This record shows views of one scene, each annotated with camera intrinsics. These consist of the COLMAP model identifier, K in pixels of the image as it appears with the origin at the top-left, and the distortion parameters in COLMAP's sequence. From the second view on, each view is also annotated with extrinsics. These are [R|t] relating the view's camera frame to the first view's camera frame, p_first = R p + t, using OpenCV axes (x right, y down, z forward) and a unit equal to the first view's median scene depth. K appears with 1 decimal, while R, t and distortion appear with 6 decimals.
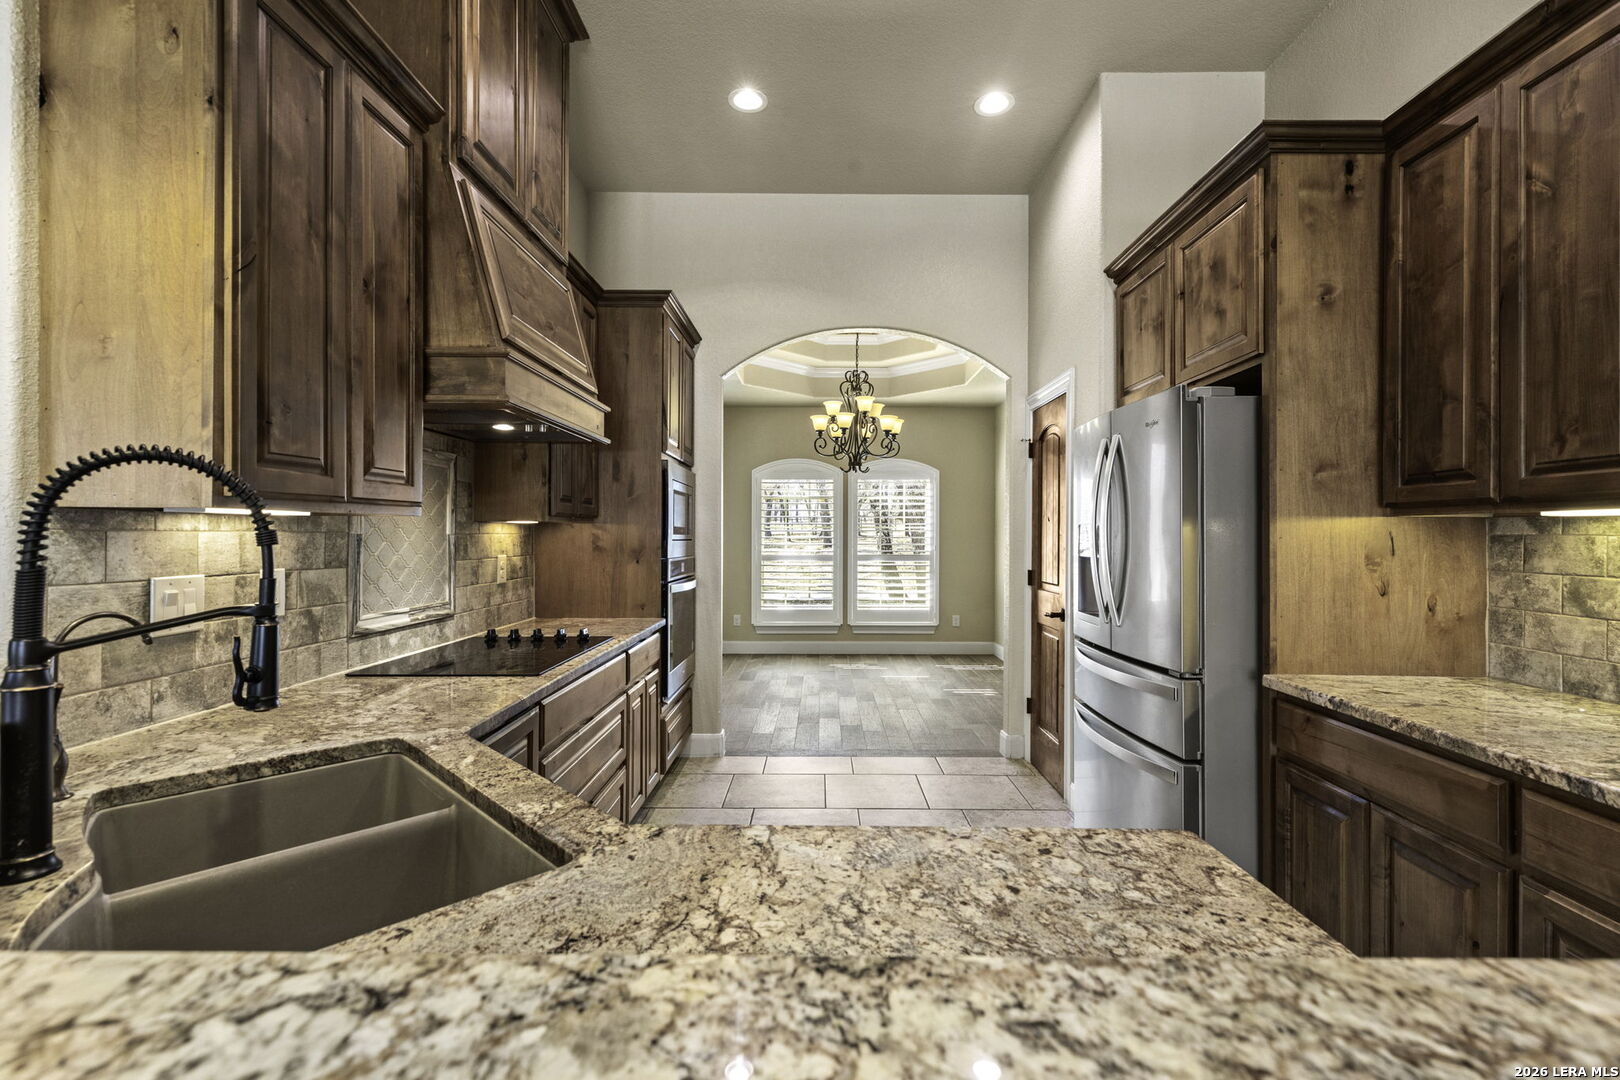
lens RADIAL K [[727.1, 0, 815.8], [0, 727.1, 532.0], [0, 0, 1]] dist [0.004196, 0.001644]
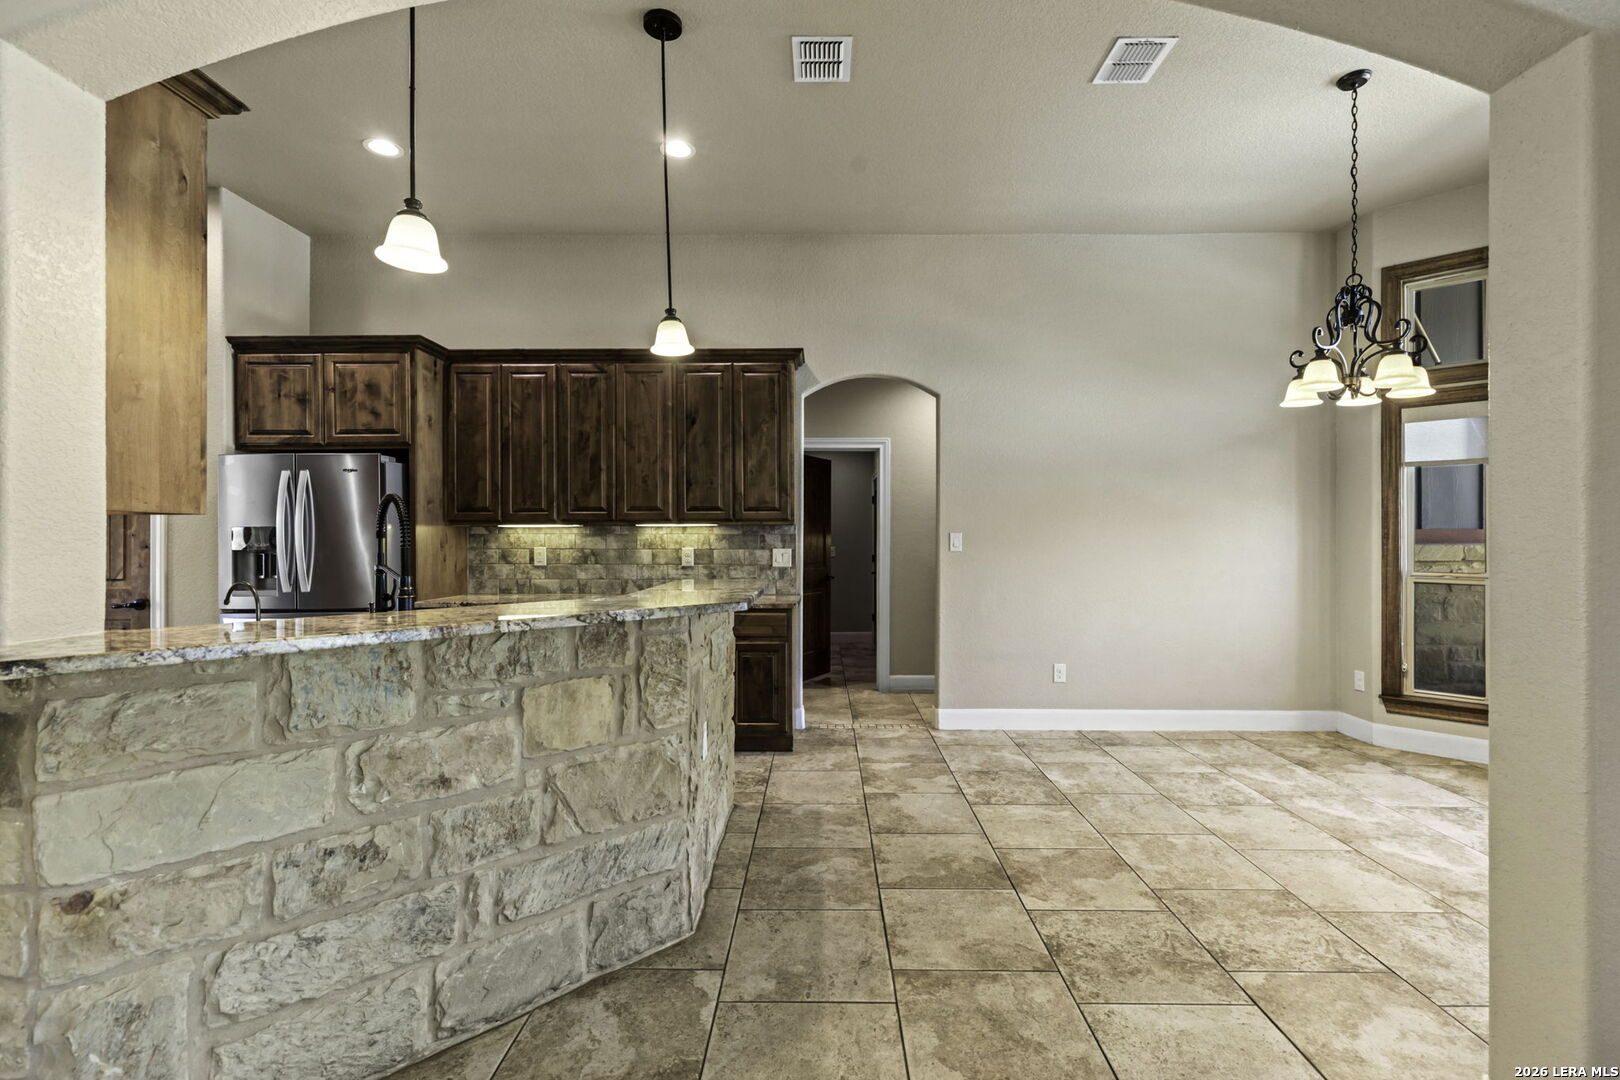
lens RADIAL K [[727.1, 0, 815.8], [0, 727.1, 532.0], [0, 0, 1]] dist [0.004196, 0.001644]
pose [[0.008481, 0.002266, 0.999961, -1.488768], [-0.000706, 0.999997, -0.002260, 0.002469], [-0.999964, -0.000687, 0.008483, -0.150033]]
